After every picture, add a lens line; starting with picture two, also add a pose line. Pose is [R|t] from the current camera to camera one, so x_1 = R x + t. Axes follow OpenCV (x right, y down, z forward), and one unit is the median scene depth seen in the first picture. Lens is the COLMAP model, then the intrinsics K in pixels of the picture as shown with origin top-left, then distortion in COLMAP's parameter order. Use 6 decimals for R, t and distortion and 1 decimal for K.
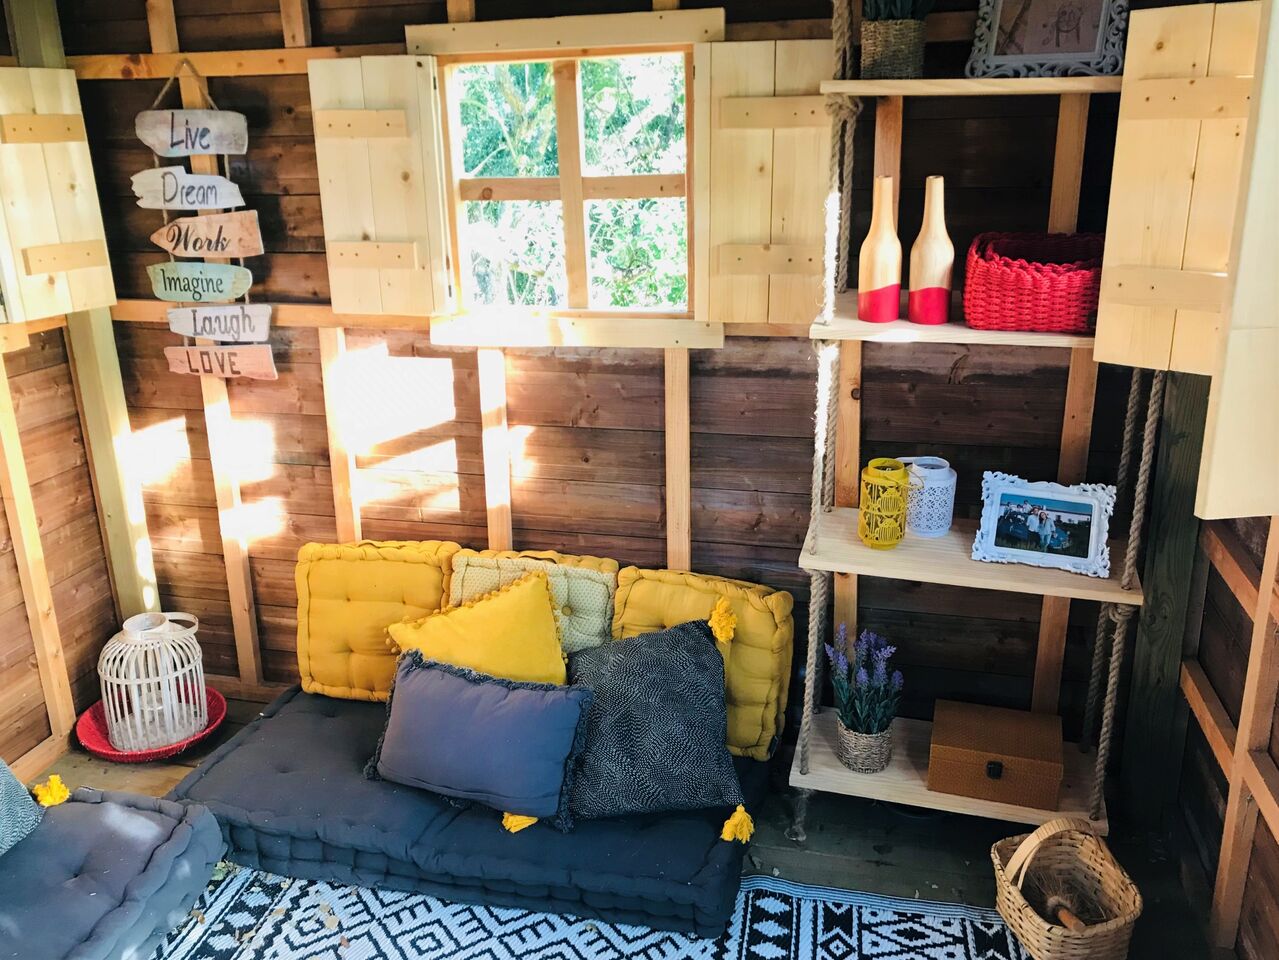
lens RADIAL K [[1028.0, 0, 644.6], [0, 1028.0, 478.0], [0, 0, 1]] dist [0.008710, -0.045208]
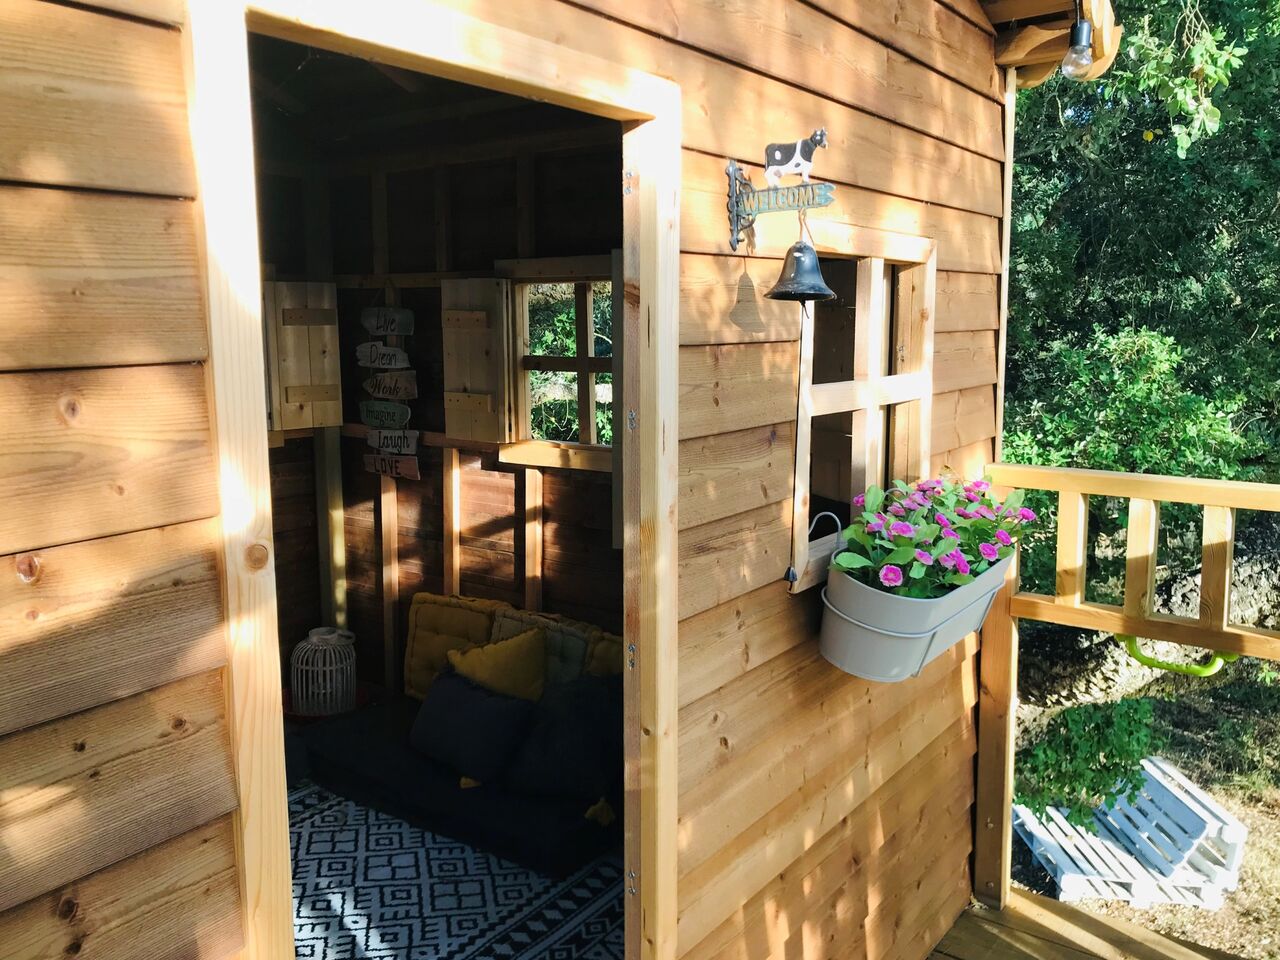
lens RADIAL K [[1028.8, 0, 632.0], [0, 1028.8, 471.4], [0, 0, 1]] dist [0.008710, -0.045208]
pose [[0.921899, 0.071314, -0.380810, 0.526918], [-0.134294, 0.980796, -0.141439, 0.066729], [0.363411, 0.181533, 0.913772, -0.278774]]
